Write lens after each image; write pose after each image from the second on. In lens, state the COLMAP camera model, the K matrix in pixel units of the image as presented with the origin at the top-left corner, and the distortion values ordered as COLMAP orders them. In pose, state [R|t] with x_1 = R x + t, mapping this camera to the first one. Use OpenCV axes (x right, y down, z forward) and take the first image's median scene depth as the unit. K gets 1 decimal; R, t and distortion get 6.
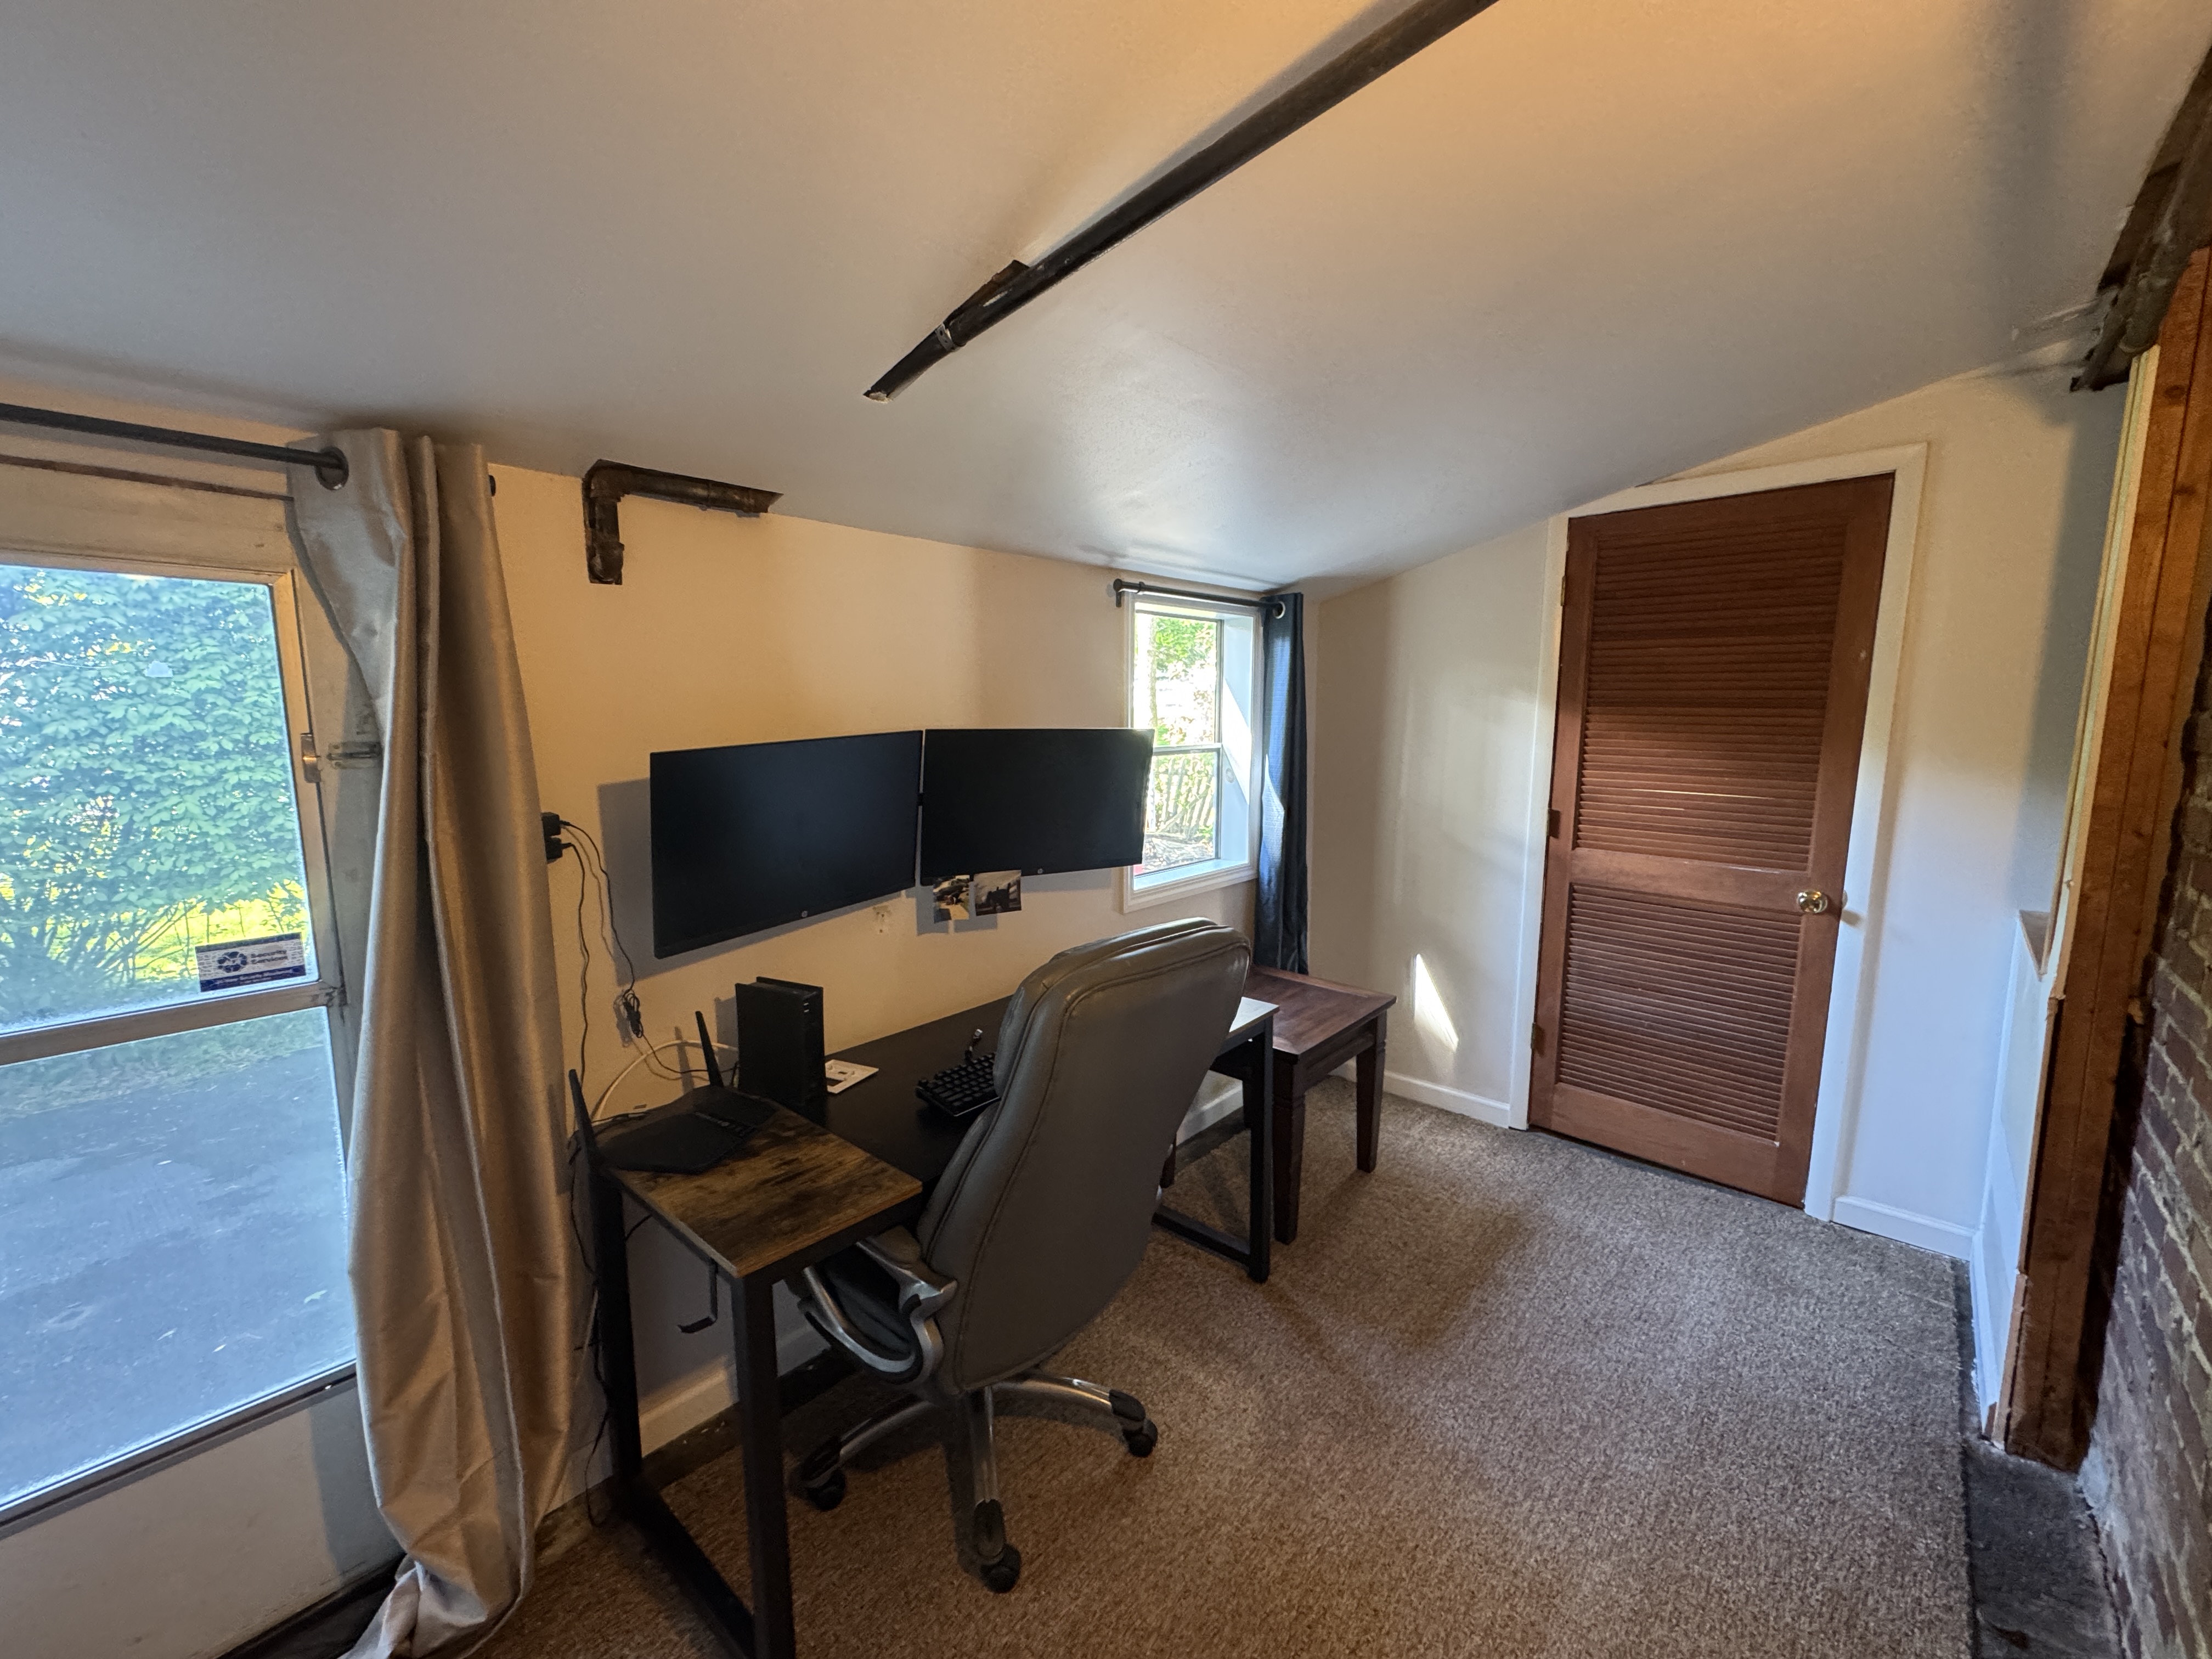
lens RADIAL K [[877.8, 0, 1106.9], [0, 877.8, 827.9], [0, 0, 1]] dist [-0.001804, 0.000772]
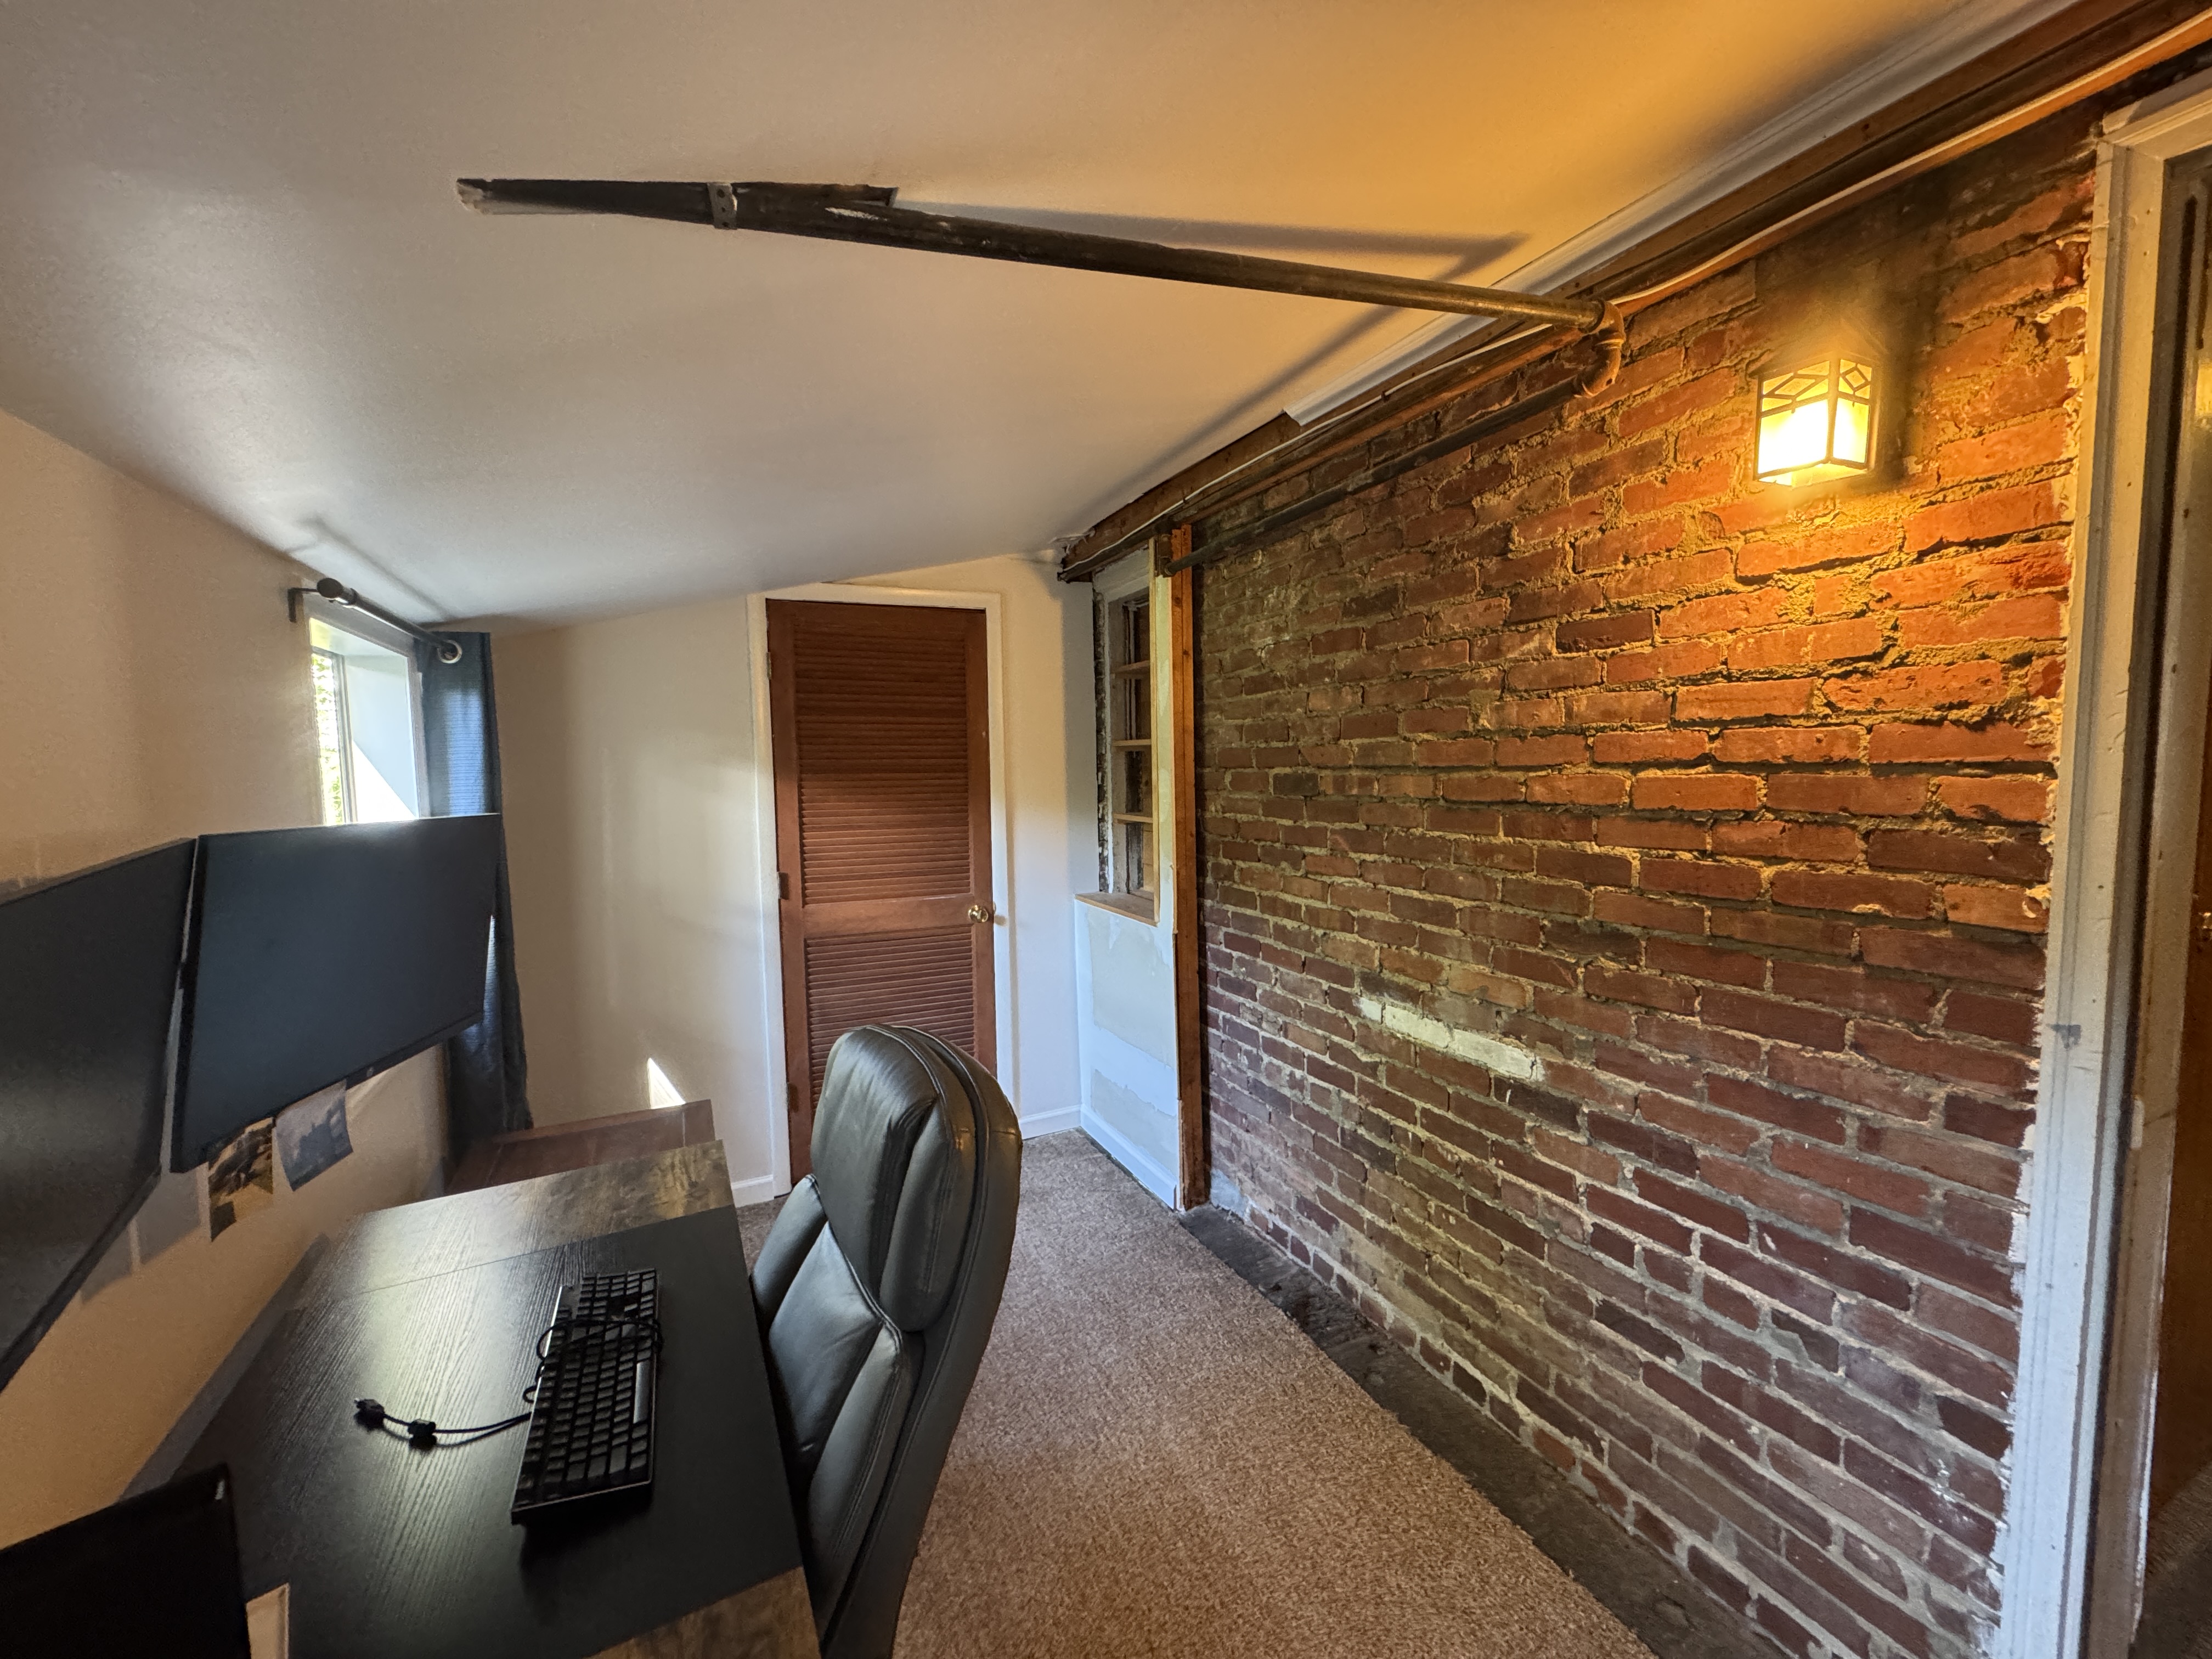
lens RADIAL K [[877.8, 0, 1105.0], [0, 877.8, 829.7], [0, 0, 1]] dist [-0.001804, 0.000772]
pose [[0.370661, -0.073831, 0.925829, -0.357624], [0.148306, 0.988750, 0.019474, -0.040251], [-0.916851, 0.130088, 0.377441, 0.285881]]
